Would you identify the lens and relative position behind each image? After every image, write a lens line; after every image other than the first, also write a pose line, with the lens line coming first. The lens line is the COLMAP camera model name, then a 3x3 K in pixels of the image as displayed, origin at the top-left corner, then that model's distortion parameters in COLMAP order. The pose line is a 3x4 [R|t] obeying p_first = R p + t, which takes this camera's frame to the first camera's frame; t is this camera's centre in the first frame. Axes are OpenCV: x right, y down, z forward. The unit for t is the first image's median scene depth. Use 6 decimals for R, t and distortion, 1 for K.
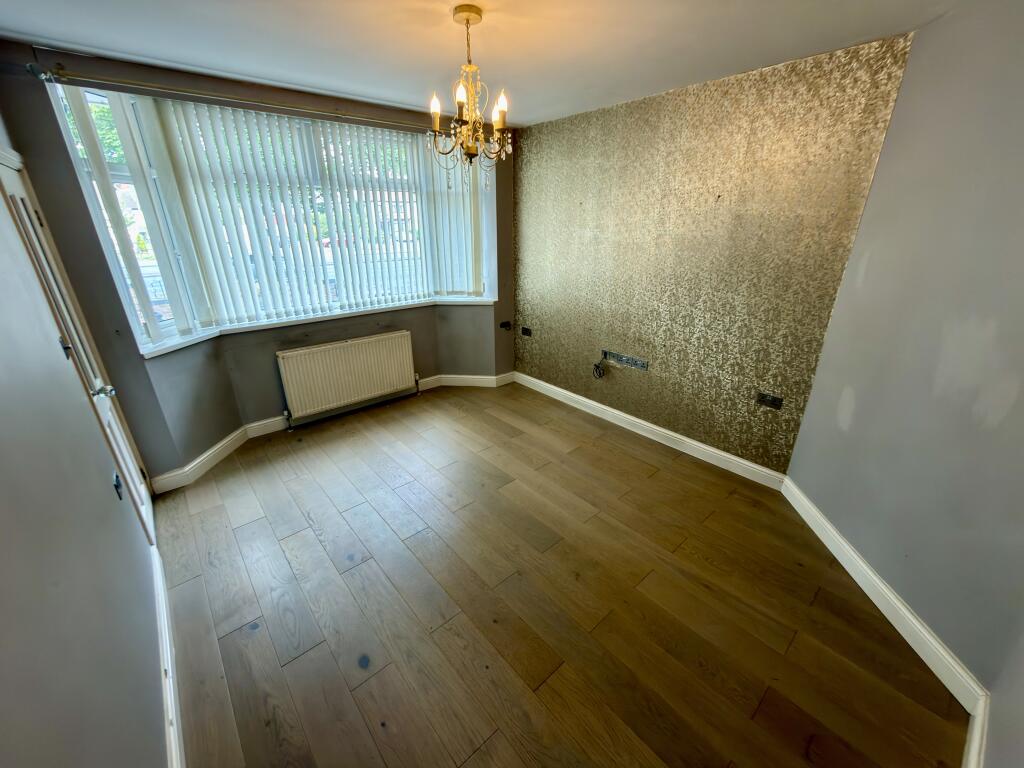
lens RADIAL K [[410.0, 0, 510.7], [0, 410.0, 383.2], [0, 0, 1]] dist [0.001564, 0.000238]
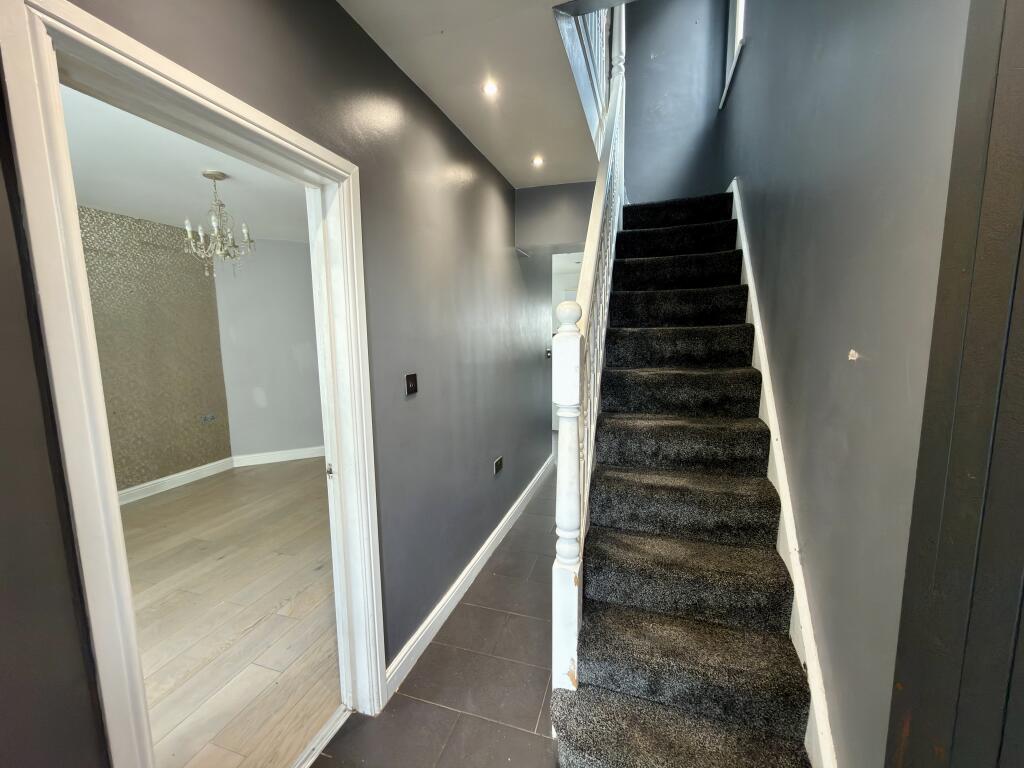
lens RADIAL K [[411.0, 0, 512.0], [0, 411.0, 384.0], [0, 0, 1]] dist [0.001020, 0.000150]
pose [[-0.518945, -0.094276, 0.849593, -1.136153], [0.329225, 0.895183, 0.300431, -0.144332], [-0.788864, 0.435614, -0.433513, 0.603027]]
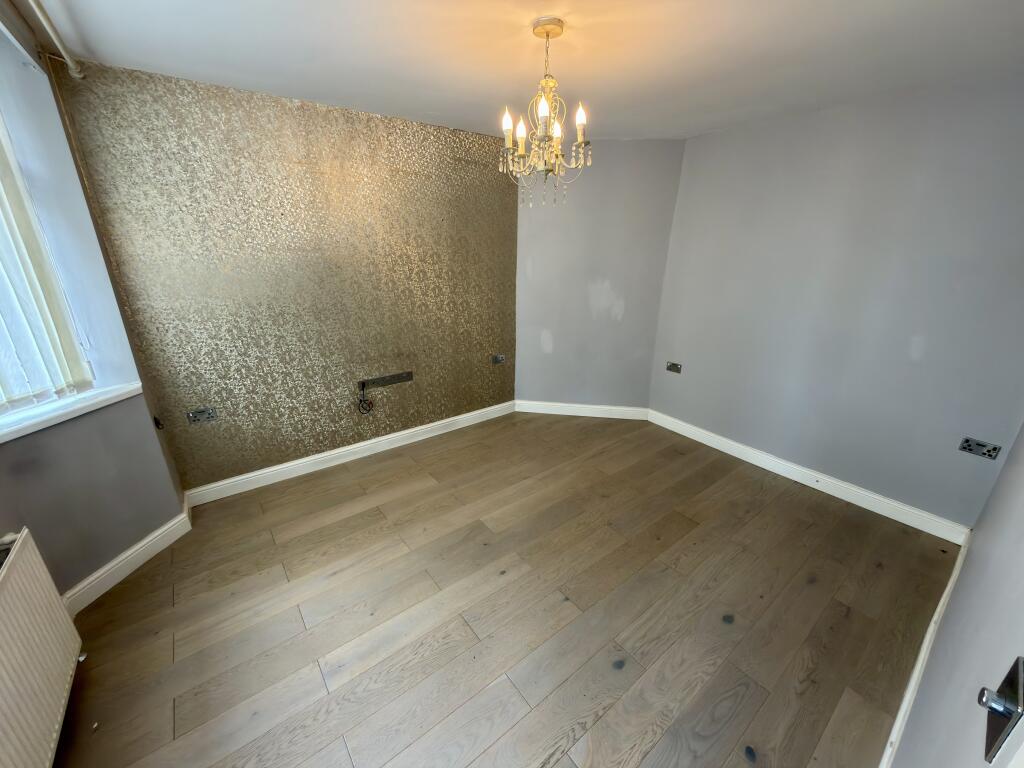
lens RADIAL K [[410.0, 0, 510.7], [0, 410.0, 383.2], [0, 0, 1]] dist [0.001564, 0.000238]
pose [[0.055892, -0.324175, 0.944344, -0.685881], [0.358089, 0.889408, 0.284123, -0.245926], [-0.932013, 0.322279, 0.165795, 0.633368]]
